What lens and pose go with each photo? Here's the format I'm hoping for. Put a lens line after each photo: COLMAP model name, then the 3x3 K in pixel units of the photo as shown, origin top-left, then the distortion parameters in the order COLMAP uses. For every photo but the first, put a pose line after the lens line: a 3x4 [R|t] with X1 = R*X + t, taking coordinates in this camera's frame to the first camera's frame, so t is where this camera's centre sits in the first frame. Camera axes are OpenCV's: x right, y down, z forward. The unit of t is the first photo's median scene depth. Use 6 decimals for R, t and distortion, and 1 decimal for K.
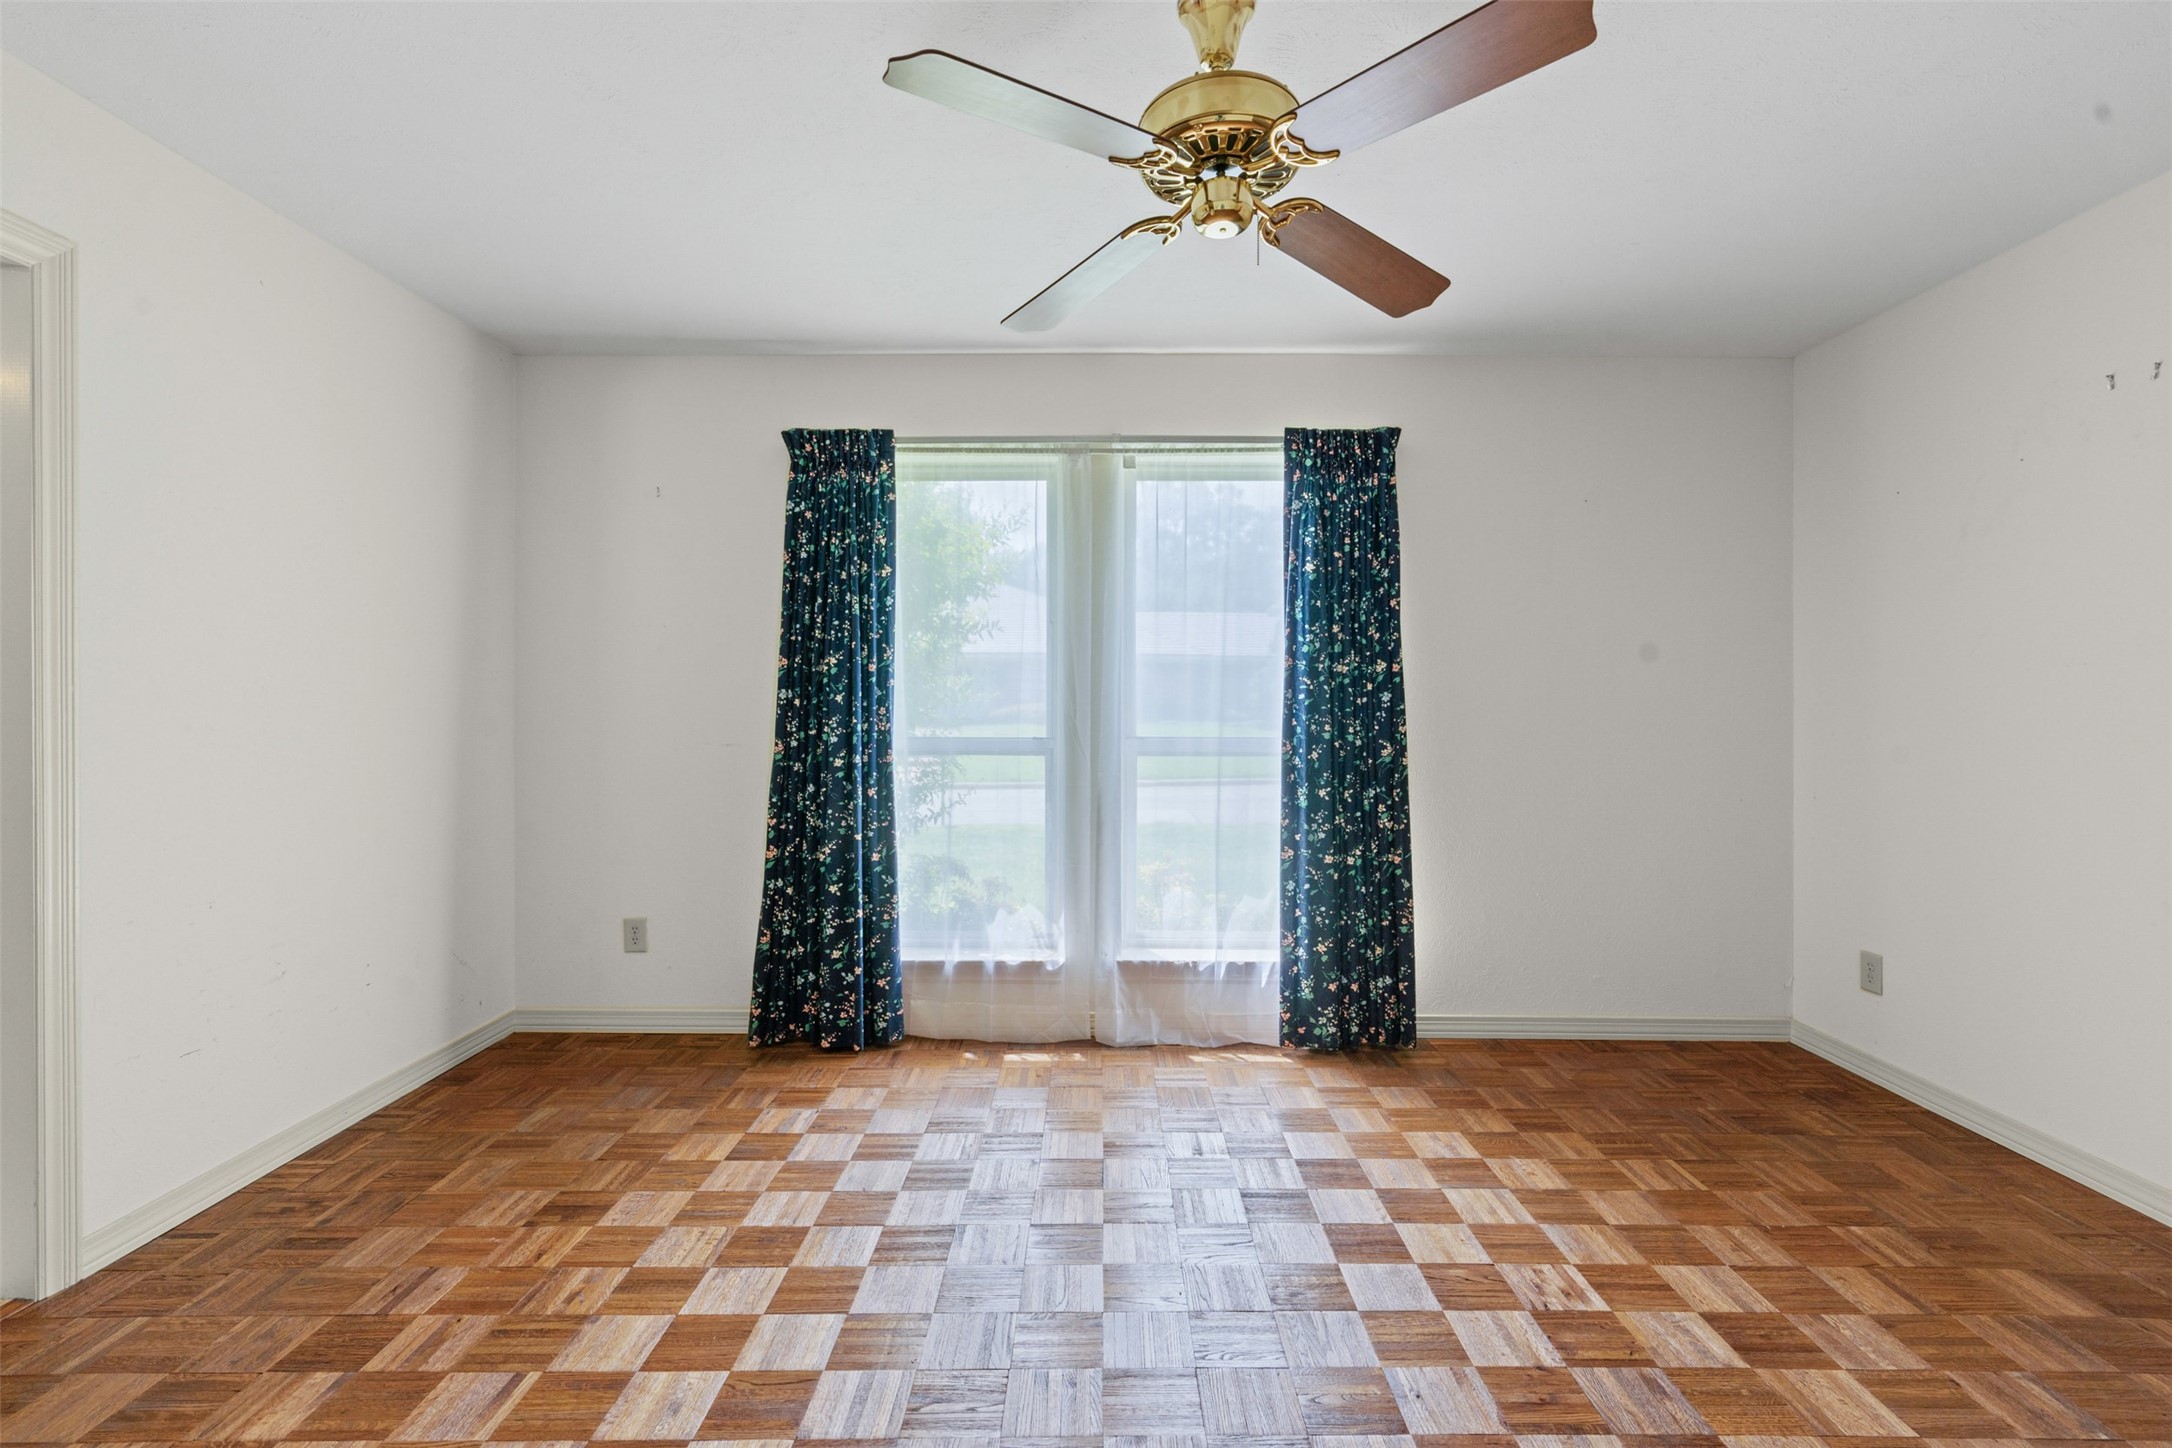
lens RADIAL K [[998.3, 0, 1084.4], [0, 998.3, 722.2], [0, 0, 1]] dist [-0.010316, 0.004857]
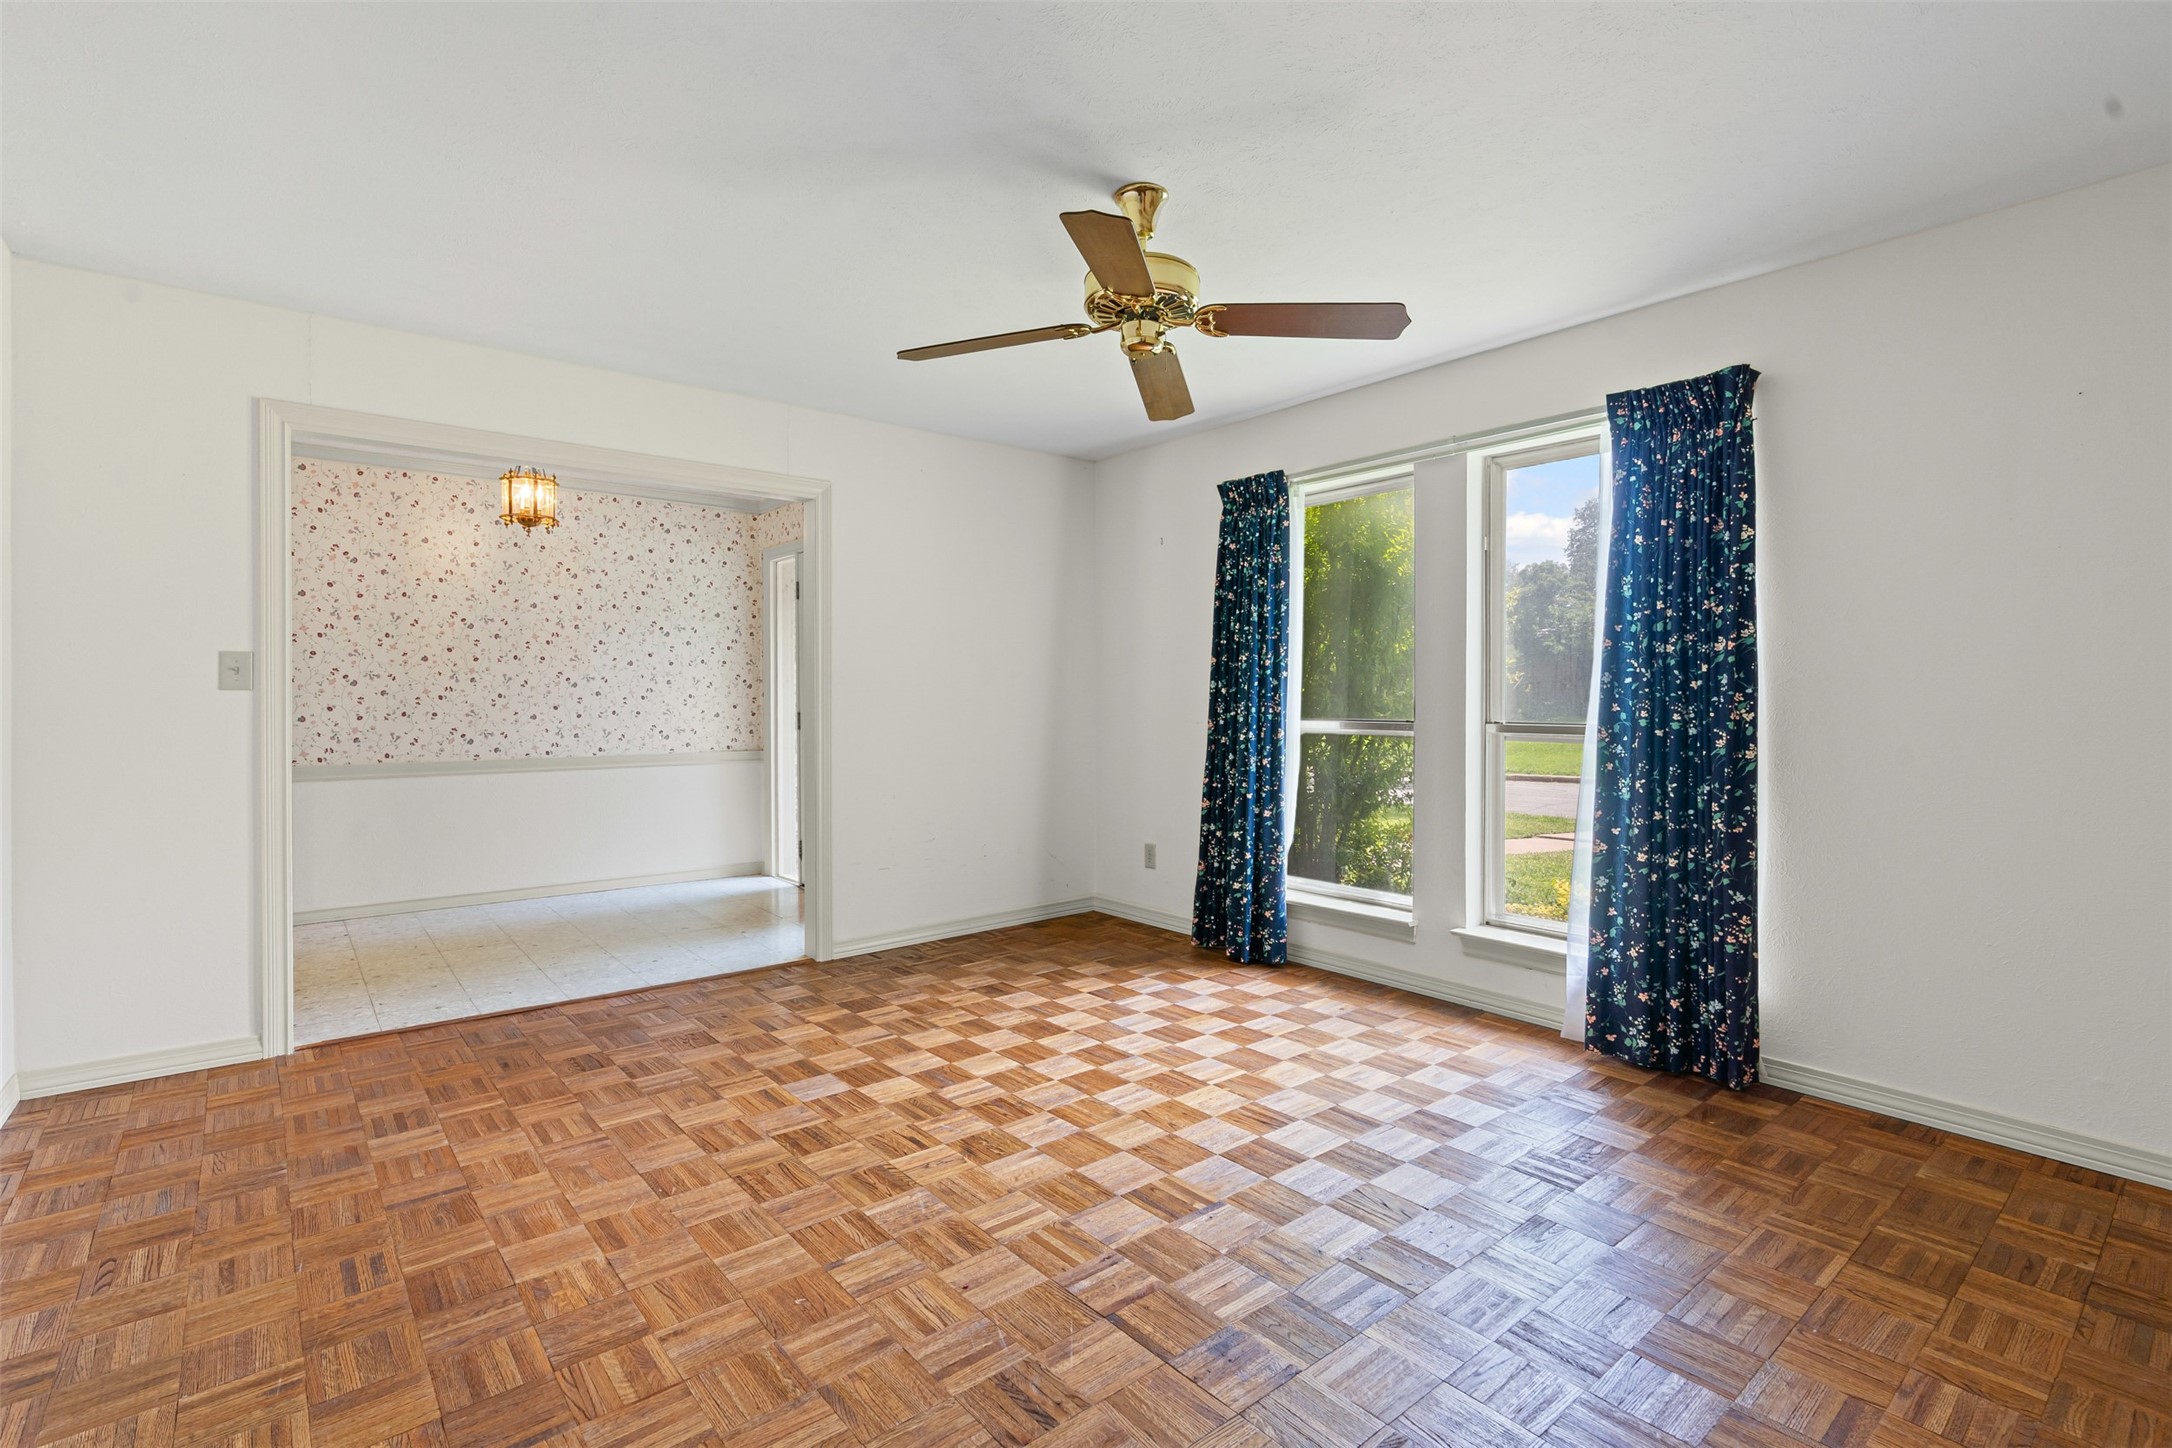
lens RADIAL K [[998.3, 0, 1064.0], [0, 998.3, 716.2], [0, 0, 1]] dist [-0.010316, 0.004857]
pose [[0.631693, 0.012320, -0.775121, 0.608864], [-0.009028, 0.999923, 0.008535, 0.004338], [0.775166, 0.001607, 0.631755, 0.009573]]
